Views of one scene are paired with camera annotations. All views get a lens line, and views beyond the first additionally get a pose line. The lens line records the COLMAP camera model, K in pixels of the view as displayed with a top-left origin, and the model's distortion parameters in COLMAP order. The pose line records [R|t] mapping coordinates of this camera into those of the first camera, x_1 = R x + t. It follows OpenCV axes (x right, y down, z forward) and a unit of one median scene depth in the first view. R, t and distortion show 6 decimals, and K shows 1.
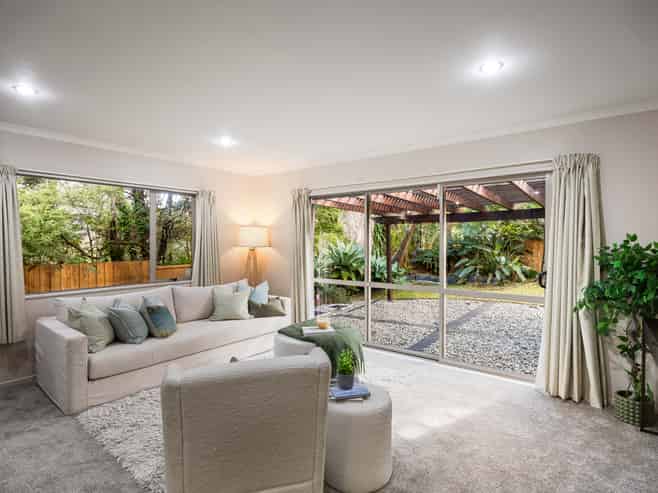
lens RADIAL K [[336.7, 0, 329.0], [0, 336.7, 246.5], [0, 0, 1]] dist [-0.000379, -0.000058]
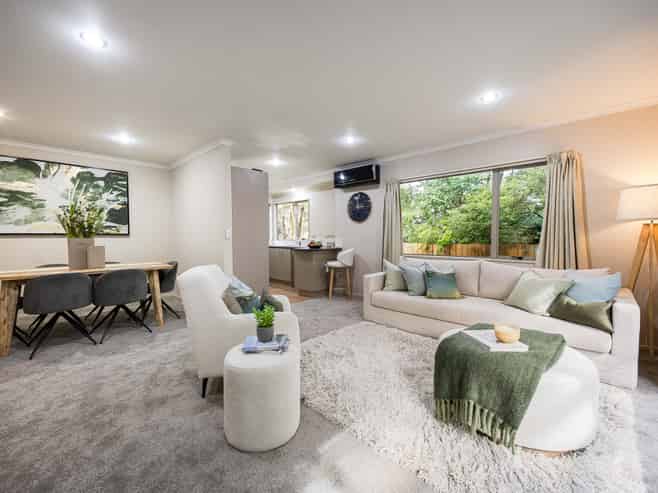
lens RADIAL K [[283.5, 0, 329.0], [0, 283.5, 246.5], [0, 0, 1]] dist [-0.000906, 0.000124]
pose [[-0.102377, 0.043347, -0.993801, 0.402198], [0.003444, 0.999060, 0.043222, 0.031218], [0.994740, 0.001002, -0.102430, 0.560965]]
